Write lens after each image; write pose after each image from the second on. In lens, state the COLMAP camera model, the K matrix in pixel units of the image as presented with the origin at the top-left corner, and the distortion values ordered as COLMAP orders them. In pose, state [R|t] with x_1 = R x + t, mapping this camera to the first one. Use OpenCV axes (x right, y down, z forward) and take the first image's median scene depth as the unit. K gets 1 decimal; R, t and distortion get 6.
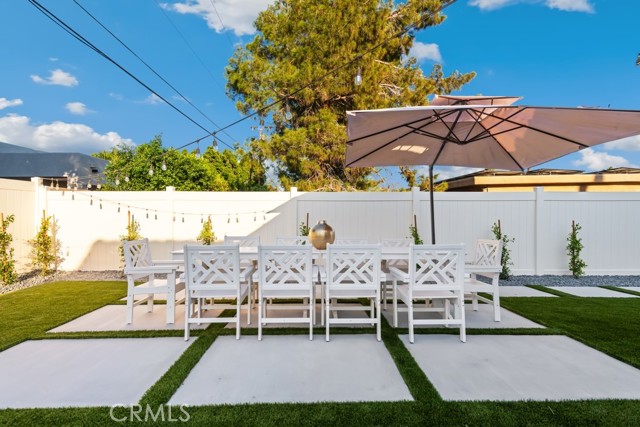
lens RADIAL K [[341.5, 0, 320.0], [0, 341.5, 213.5], [0, 0, 1]] dist [-0.001184, 0.000013]
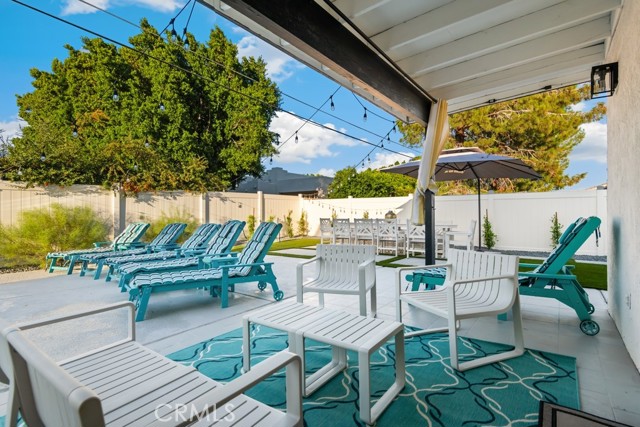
lens RADIAL K [[309.2, 0, 320.0], [0, 309.2, 213.5], [0, 0, 1]] dist [-0.004689, -0.001061]
pose [[0.790803, -0.000430, -0.612071, 0.540974], [-0.000982, 0.999998, -0.001971, 0.028101], [0.612070, 0.002160, 0.790801, -0.556085]]
